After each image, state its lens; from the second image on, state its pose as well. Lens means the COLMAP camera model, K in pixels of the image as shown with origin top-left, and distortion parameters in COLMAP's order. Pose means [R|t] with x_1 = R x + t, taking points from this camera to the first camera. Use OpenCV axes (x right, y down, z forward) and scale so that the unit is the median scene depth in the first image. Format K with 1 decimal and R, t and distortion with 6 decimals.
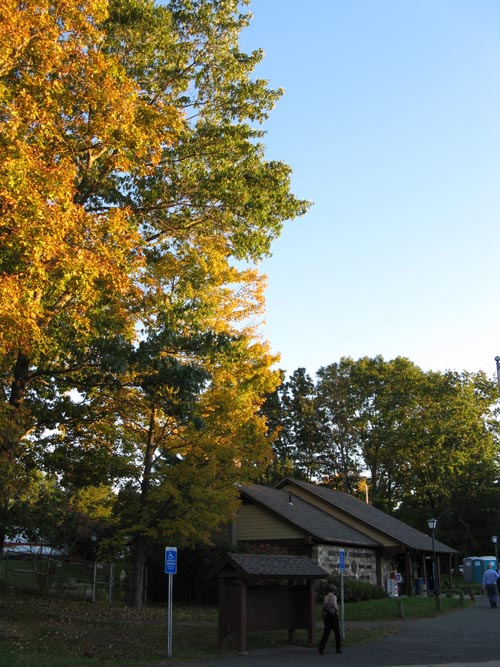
lens RADIAL K [[680.2, 0, 250.1], [0, 680.2, 333.1], [0, 0, 1]] dist [-0.102402, 0.000000]
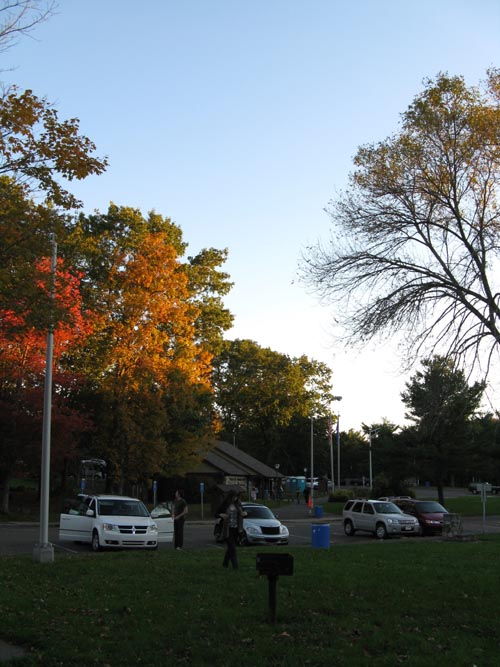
lens RADIAL K [[680.2, 0, 249.9], [0, 680.2, 333.9], [0, 0, 1]] dist [-0.102402, 0.000000]
pose [[0.966770, 0.044325, 0.251777, -0.245354], [-0.076958, 0.989630, 0.121281, -0.253166], [-0.243790, -0.136628, 0.960156, -0.649892]]
